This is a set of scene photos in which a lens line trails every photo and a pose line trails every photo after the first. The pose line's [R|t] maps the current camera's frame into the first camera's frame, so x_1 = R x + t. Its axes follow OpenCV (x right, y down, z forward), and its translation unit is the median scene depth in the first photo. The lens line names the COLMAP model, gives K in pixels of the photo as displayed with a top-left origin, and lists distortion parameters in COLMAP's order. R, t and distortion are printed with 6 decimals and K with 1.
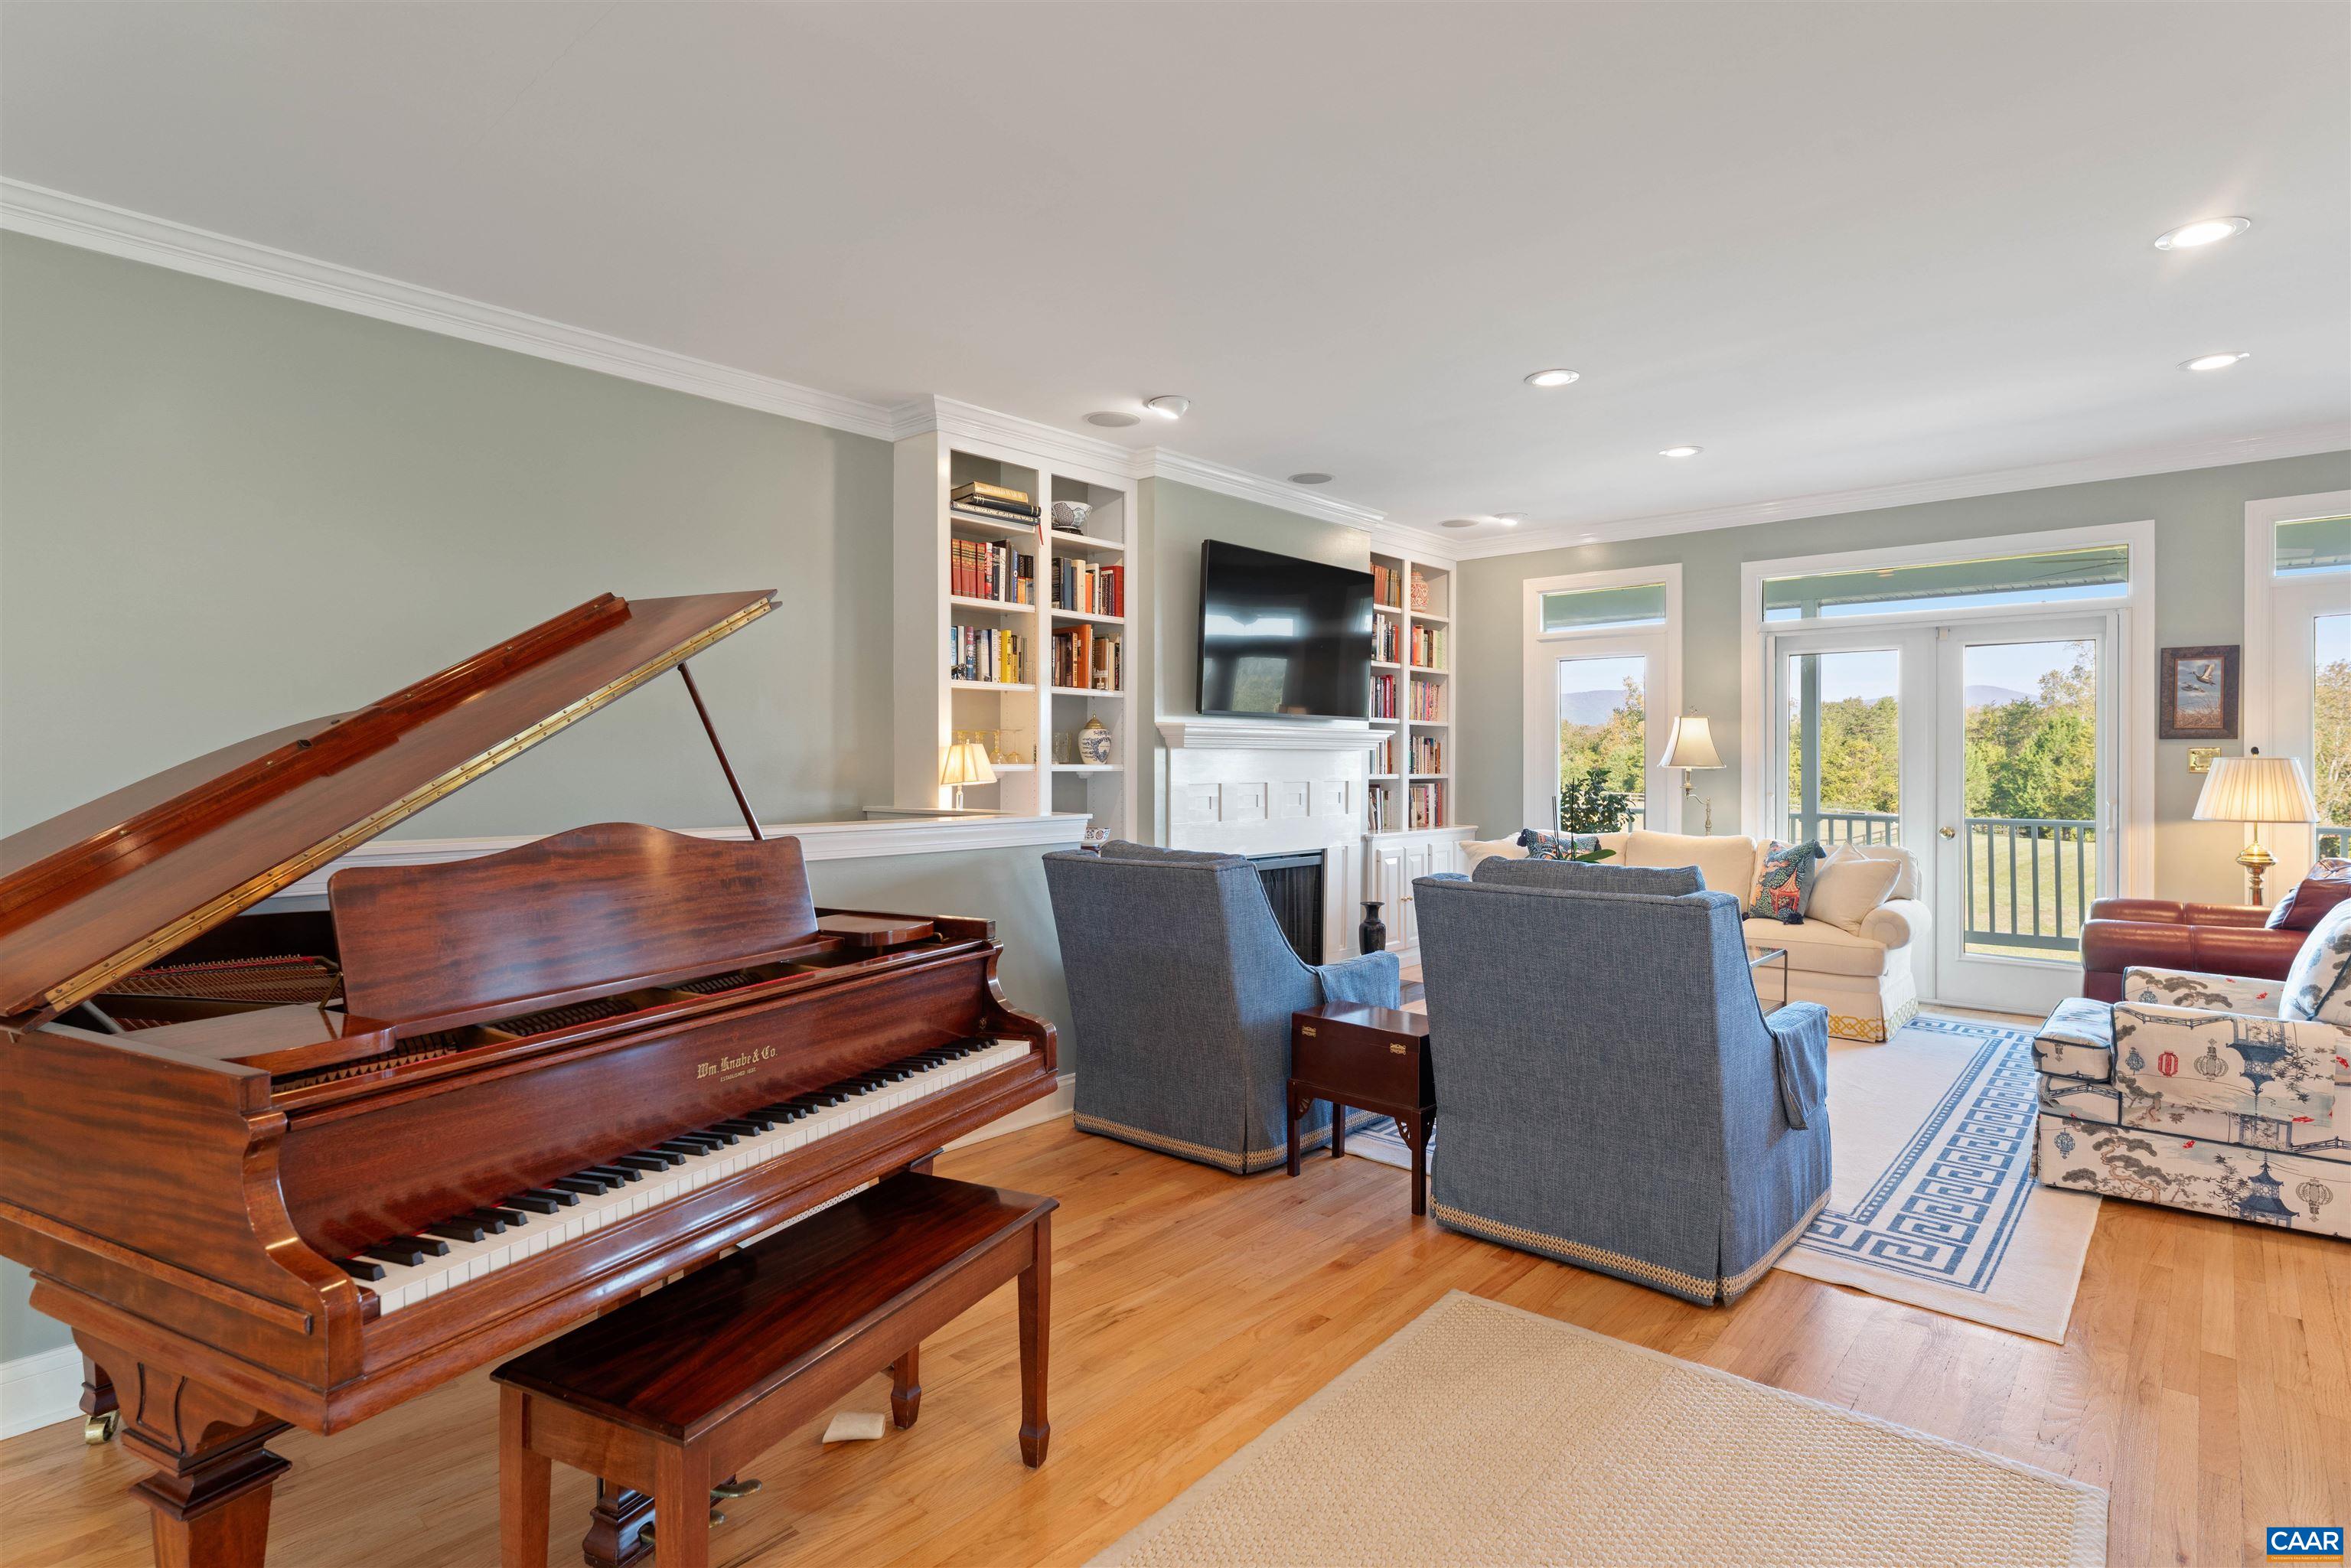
lens RADIAL K [[1199.3, 0, 1178.6], [0, 1199.3, 781.7], [0, 0, 1]] dist [0.025453, 0.000094]
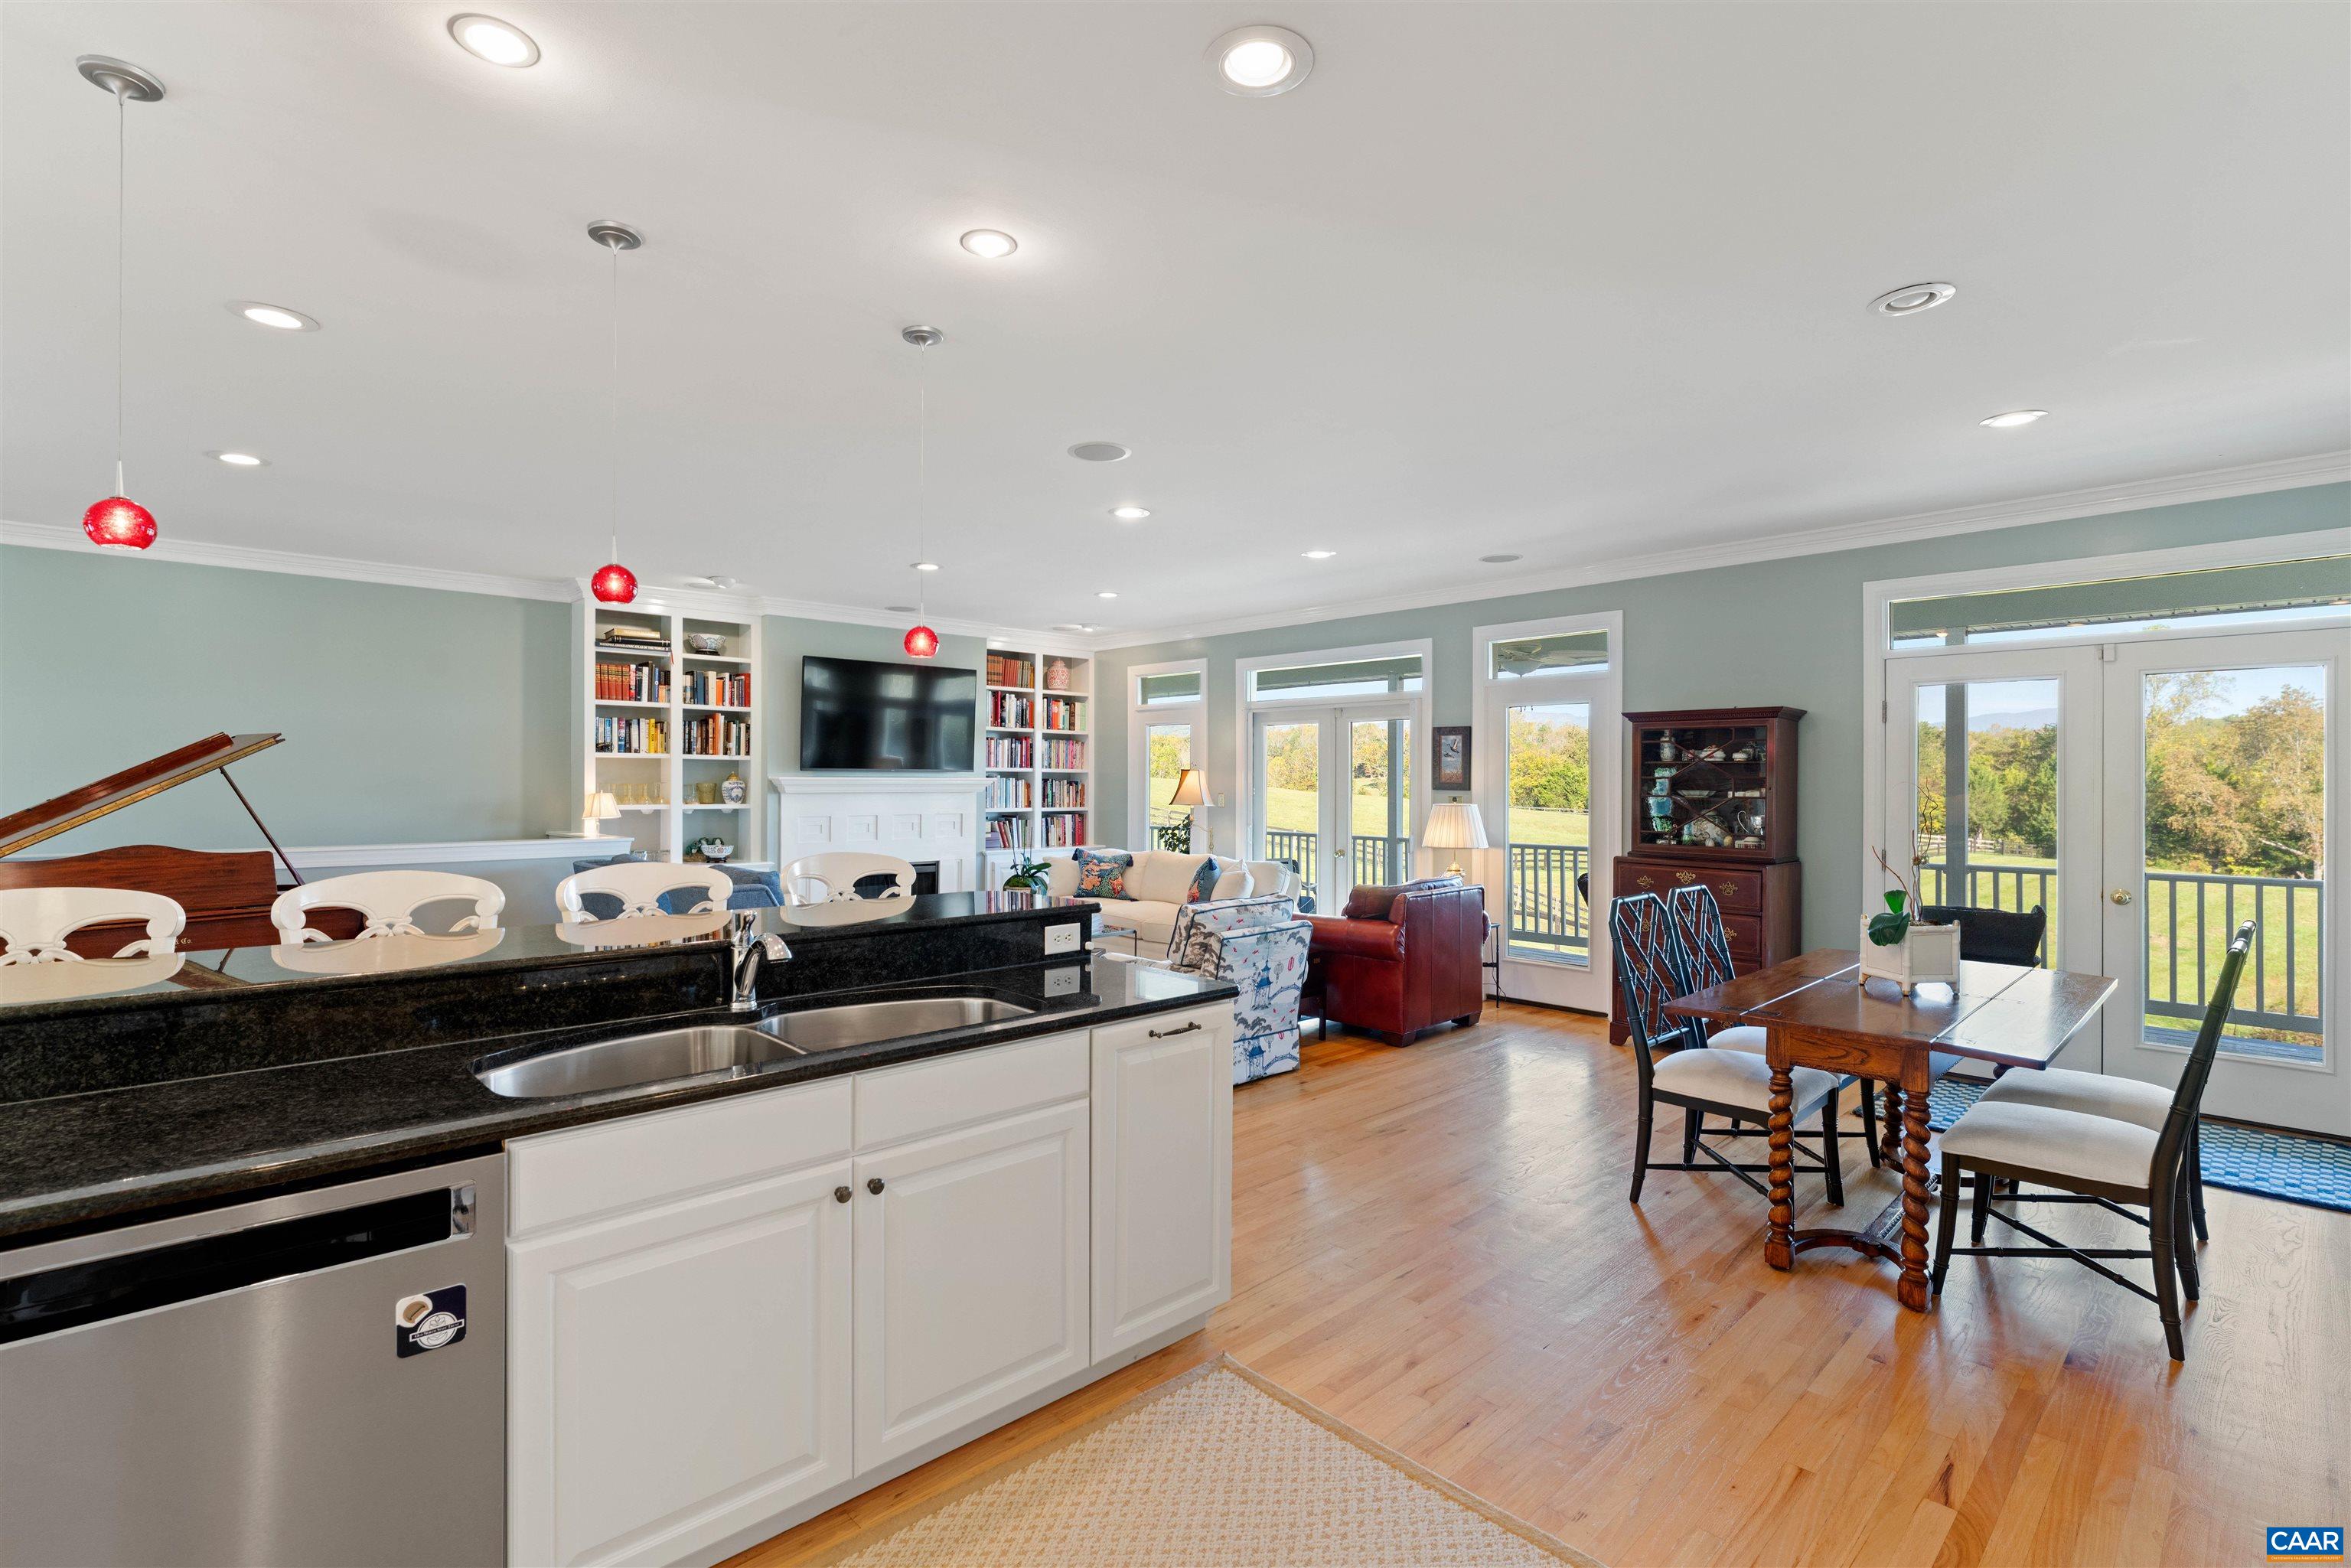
lens RADIAL K [[1083.3, 0, 1174.2], [0, 1083.3, 781.9], [0, 0, 1]] dist [-0.000352, 0.000604]
pose [[0.994934, 0.001961, -0.100510, 0.624470], [-0.003576, 0.999867, -0.015890, -0.022723], [0.100465, 0.016169, 0.994809, -0.305250]]
